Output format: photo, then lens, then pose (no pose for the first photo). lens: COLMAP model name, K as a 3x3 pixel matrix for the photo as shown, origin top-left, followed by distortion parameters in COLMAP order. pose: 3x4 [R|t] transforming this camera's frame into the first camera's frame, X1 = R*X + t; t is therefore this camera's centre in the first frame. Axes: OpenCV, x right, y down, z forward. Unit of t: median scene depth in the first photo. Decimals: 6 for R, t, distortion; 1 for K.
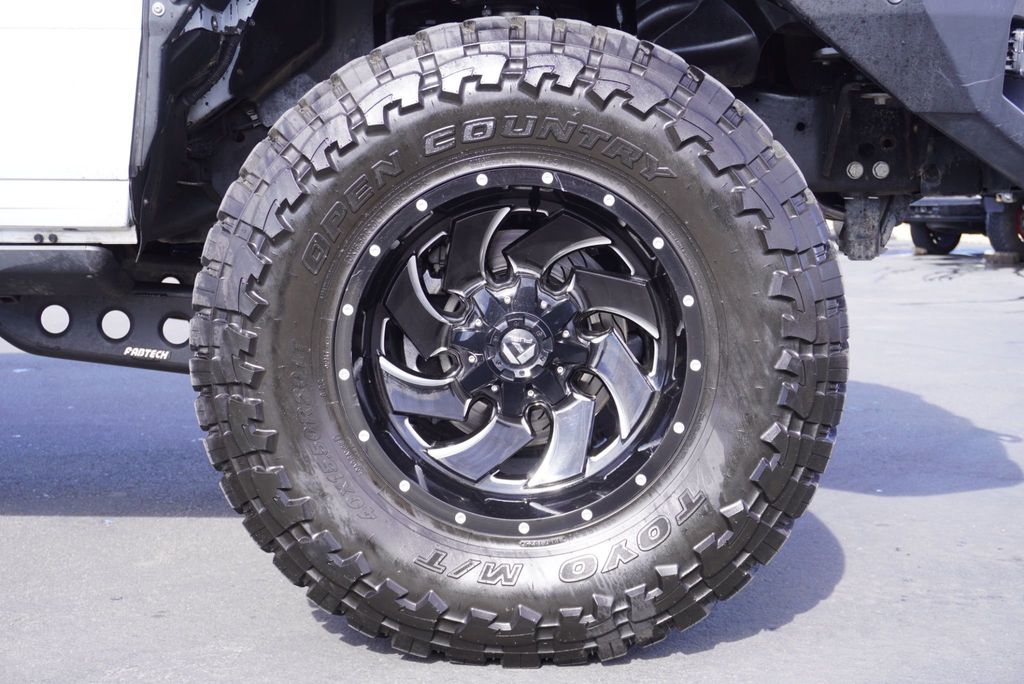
lens RADIAL K [[1636.5, 0, 512.0], [0, 1636.5, 342.0], [0, 0, 1]] dist [-0.022296, -0.016726]
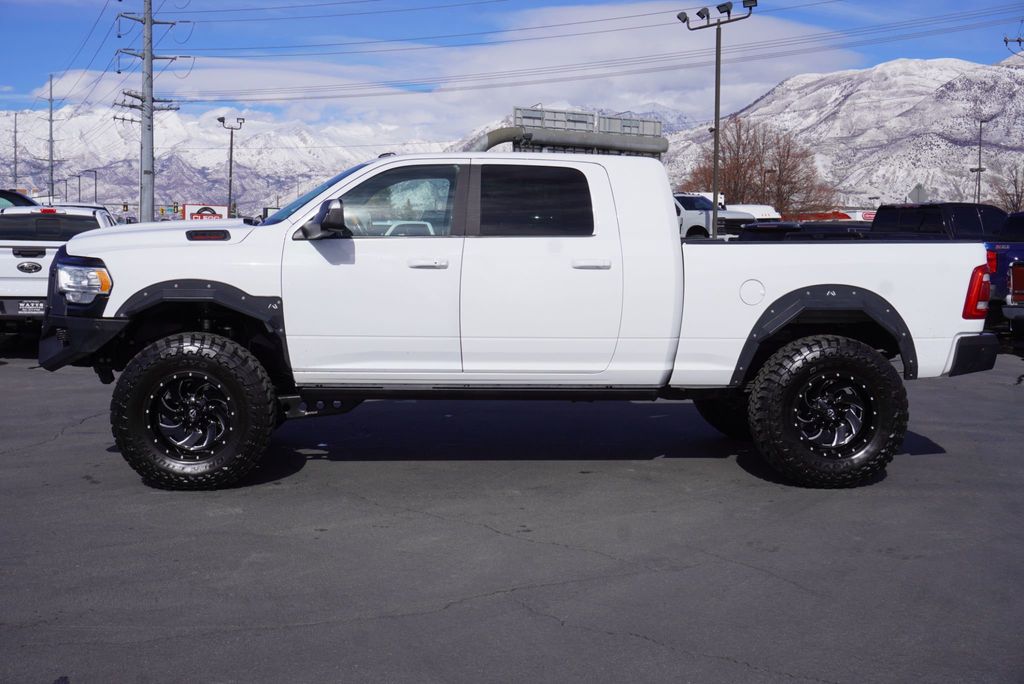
lens RADIAL K [[1347.5, 0, 512.0], [0, 1347.5, 342.0], [0, 0, 1]] dist [0.000898, 0.068374]
pose [[0.990935, -0.008767, 0.134056, -1.328667], [0.008179, 0.999954, 0.004930, -0.212201], [-0.134093, -0.003789, 0.990962, -2.431070]]
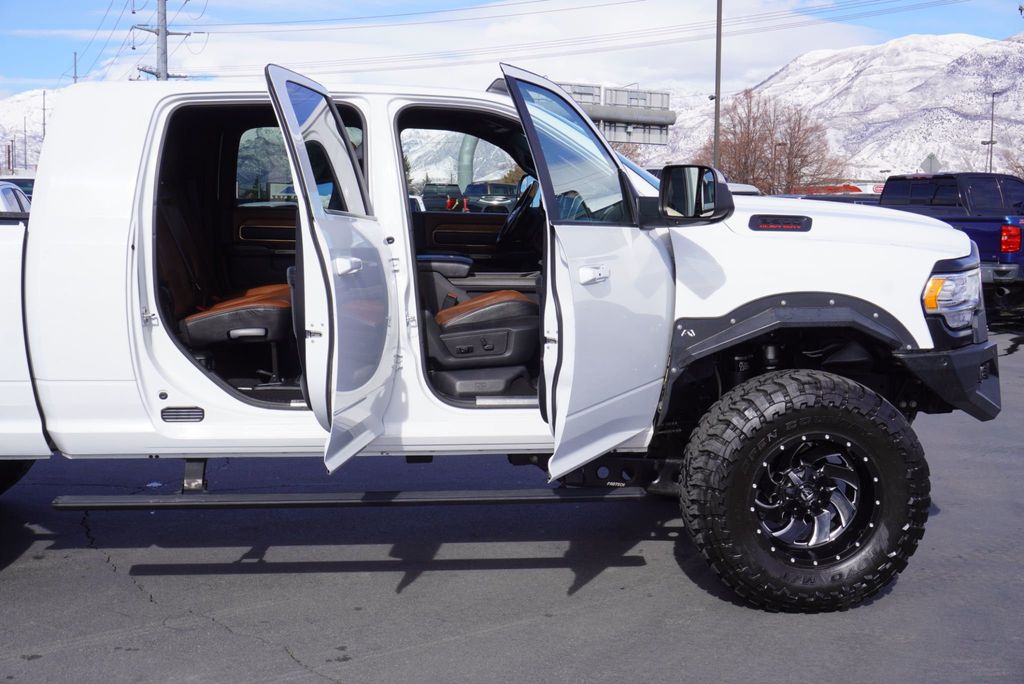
lens RADIAL K [[1255.0, 0, 533.7], [0, 1255.0, 338.2], [0, 0, 1]] dist [0.021786, 0.004016]
pose [[0.992255, -0.013889, 0.123440, -0.719833], [0.010474, 0.999545, 0.028271, -0.328267], [-0.123777, -0.026759, 0.991949, -1.020221]]
